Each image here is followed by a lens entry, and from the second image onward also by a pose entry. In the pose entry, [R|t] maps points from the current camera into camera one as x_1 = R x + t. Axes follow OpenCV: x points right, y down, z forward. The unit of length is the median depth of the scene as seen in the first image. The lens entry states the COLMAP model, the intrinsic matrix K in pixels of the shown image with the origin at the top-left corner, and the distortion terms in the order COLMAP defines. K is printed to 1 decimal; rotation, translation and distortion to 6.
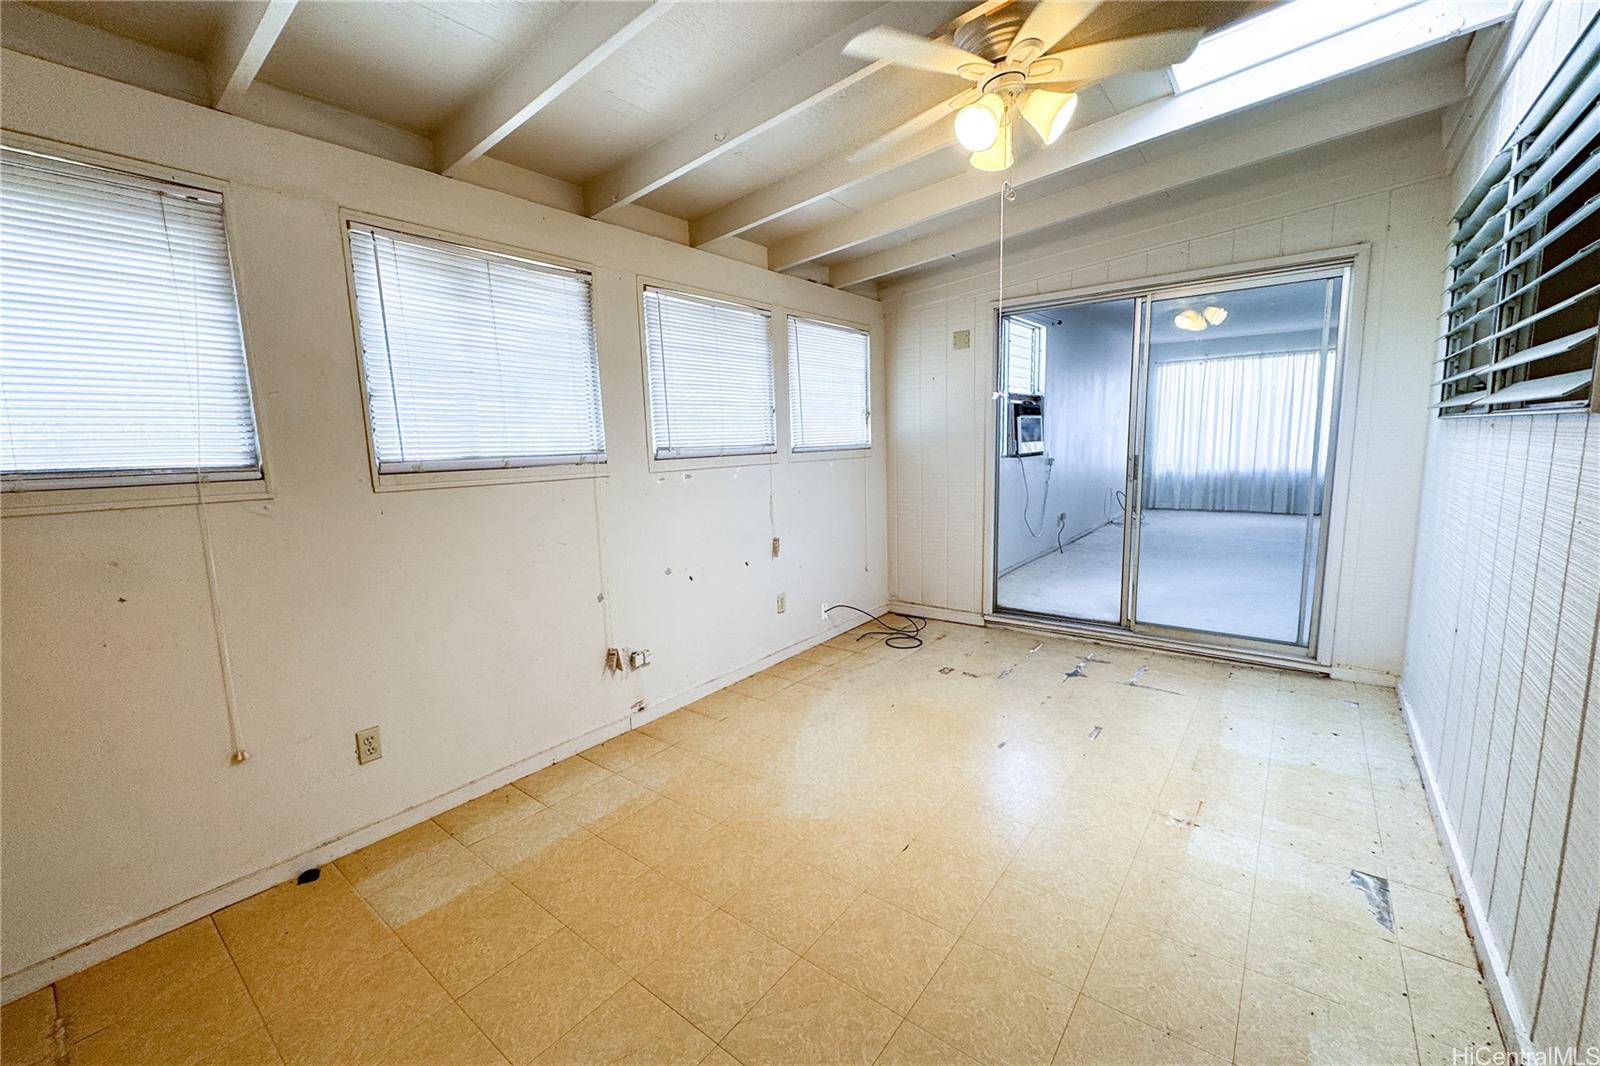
lens RADIAL K [[643.3, 0, 799.9], [0, 643.3, 530.9], [0, 0, 1]] dist [-0.001703, 0.000323]
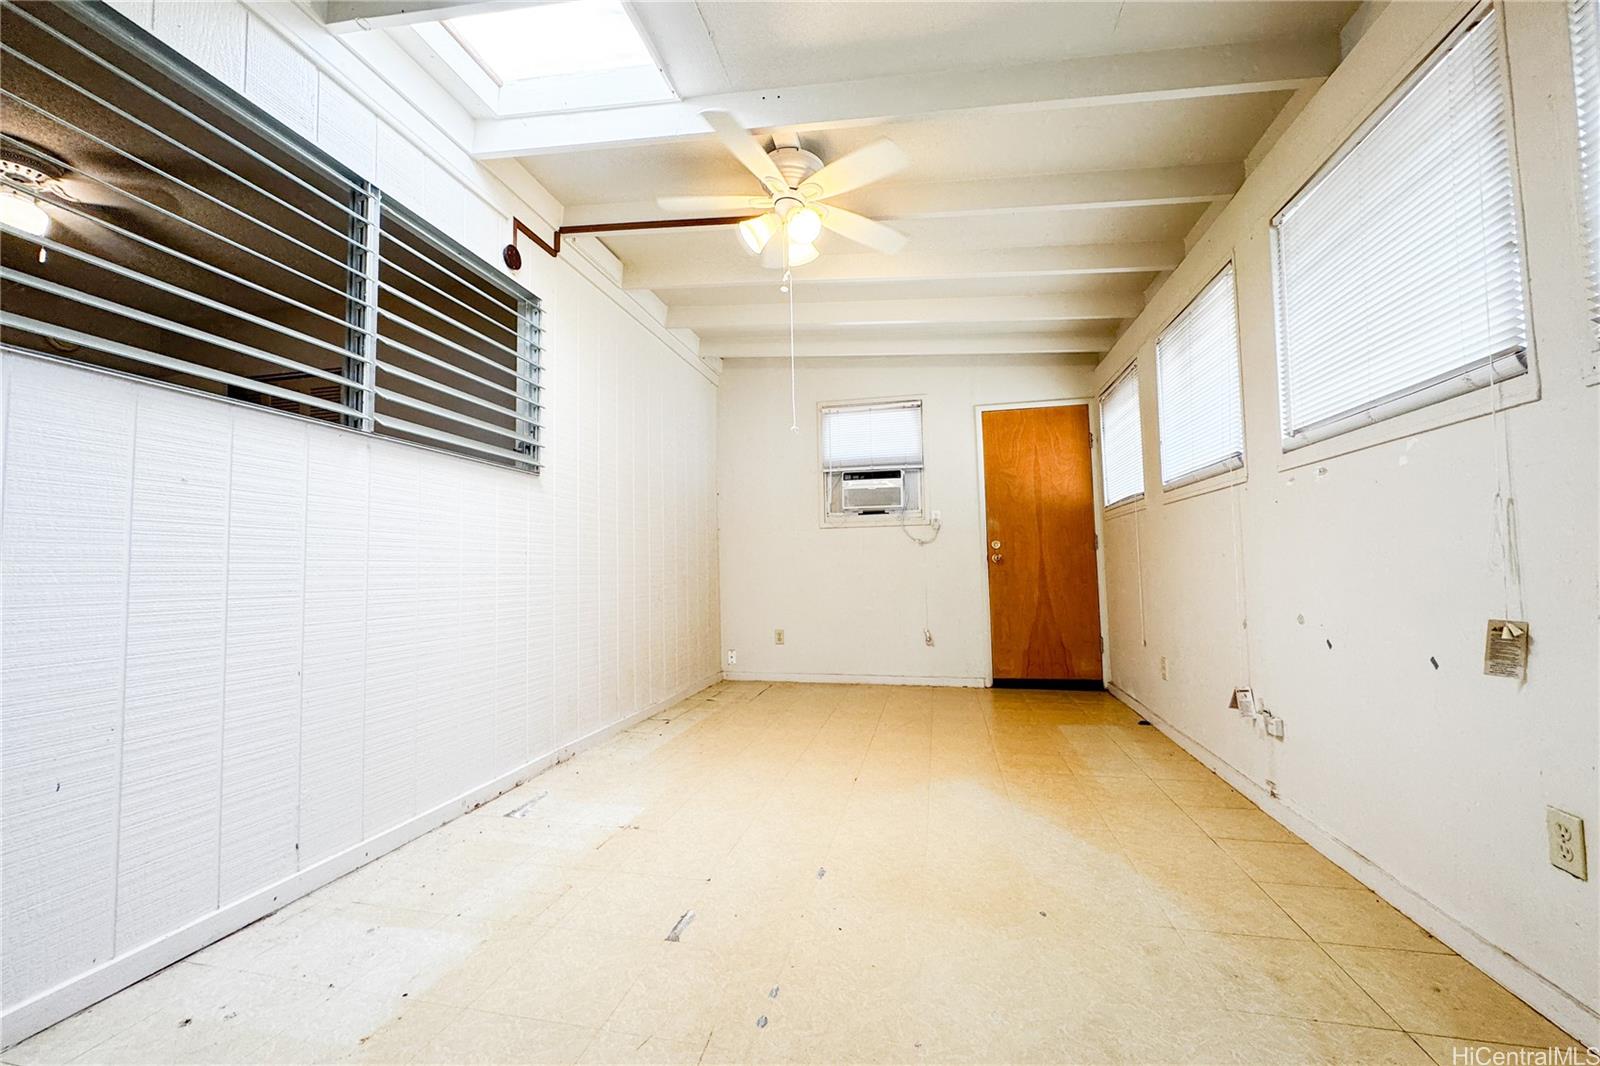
lens RADIAL K [[643.3, 0, 799.9], [0, 643.3, 530.9], [0, 0, 1]] dist [-0.001703, 0.000323]
pose [[-0.898704, 0.020228, -0.438089, 0.543223], [-0.015243, 0.996891, 0.077301, -0.069963], [0.438291, 0.076148, -0.895602, 1.365939]]
